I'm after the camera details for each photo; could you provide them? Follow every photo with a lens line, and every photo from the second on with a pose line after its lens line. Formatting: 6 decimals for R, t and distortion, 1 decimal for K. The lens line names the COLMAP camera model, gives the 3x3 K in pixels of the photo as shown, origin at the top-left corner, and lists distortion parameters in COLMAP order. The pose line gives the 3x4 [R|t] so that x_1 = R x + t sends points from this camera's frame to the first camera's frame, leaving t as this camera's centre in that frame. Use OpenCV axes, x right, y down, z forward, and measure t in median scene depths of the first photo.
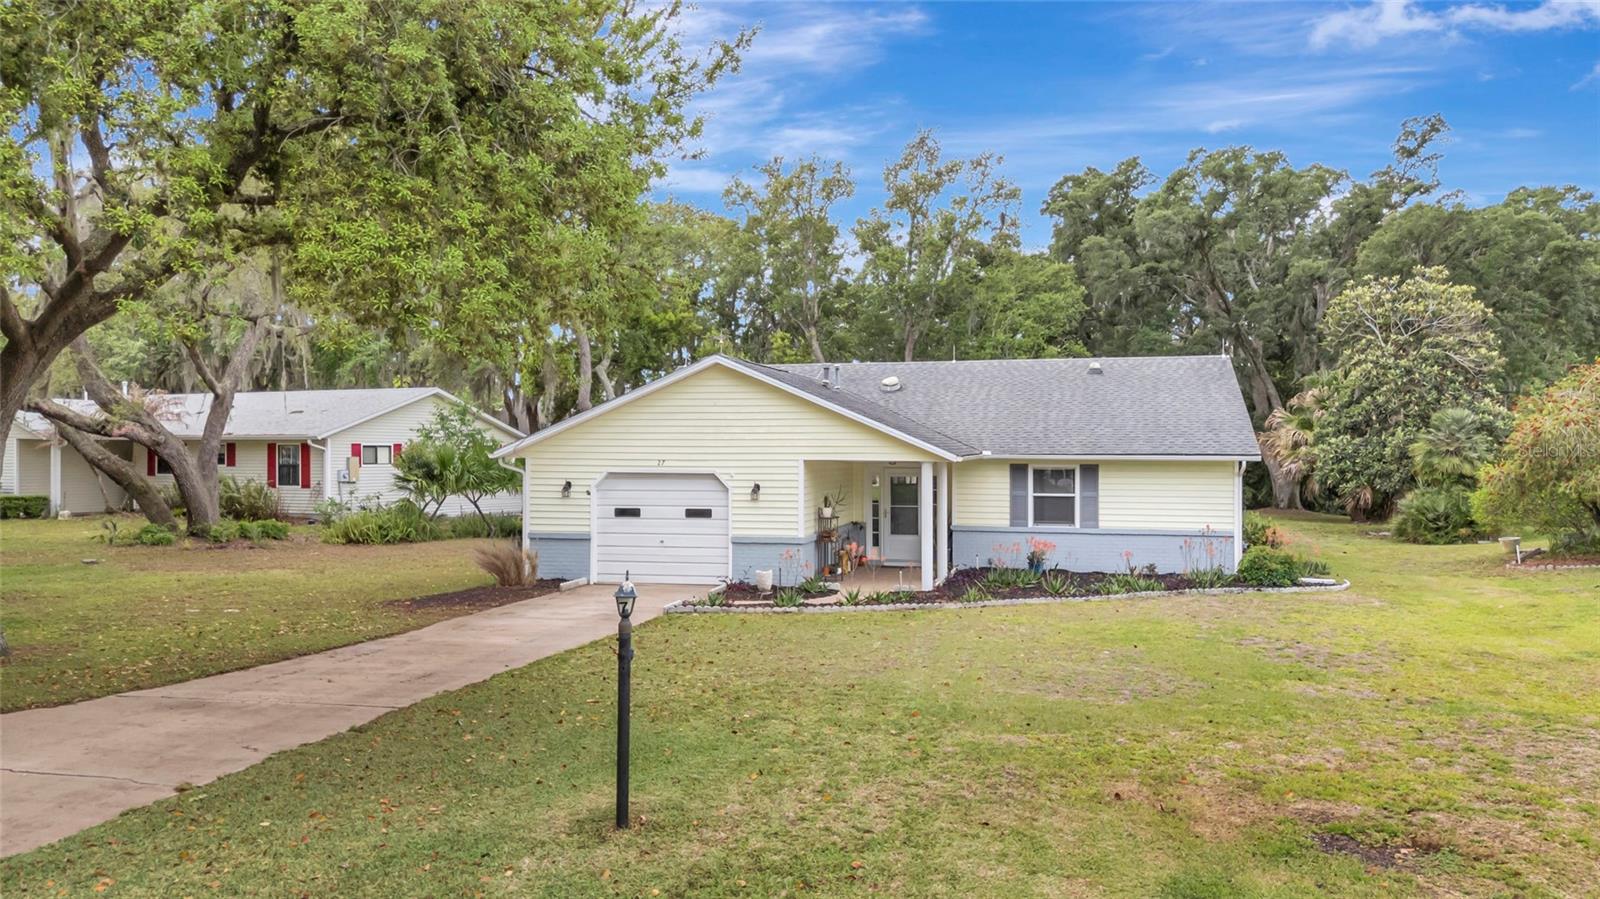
lens RADIAL K [[1184.8, 0, 798.3], [0, 1184.8, 447.5], [0, 0, 1]] dist [0.016032, -0.001393]
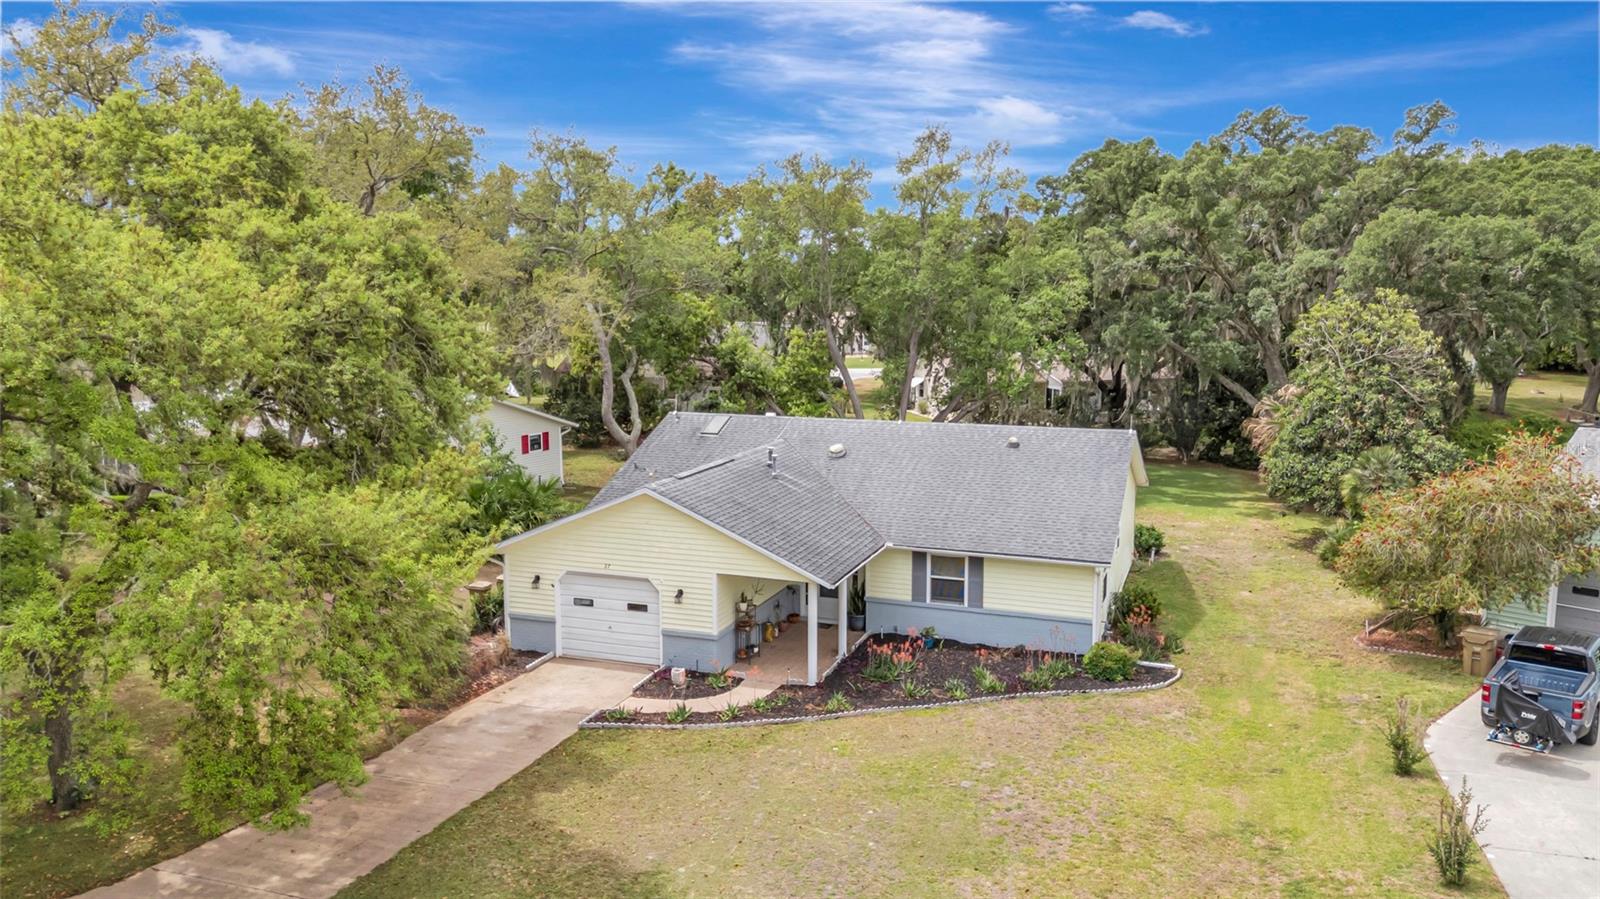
lens RADIAL K [[1184.8, 0, 794.8], [0, 1184.8, 451.8], [0, 0, 1]] dist [0.016032, -0.001393]
pose [[0.994475, 0.009704, -0.104522, 0.188617], [0.004388, 0.991005, 0.133753, -0.246686], [0.104880, -0.133473, 0.985487, -0.166245]]
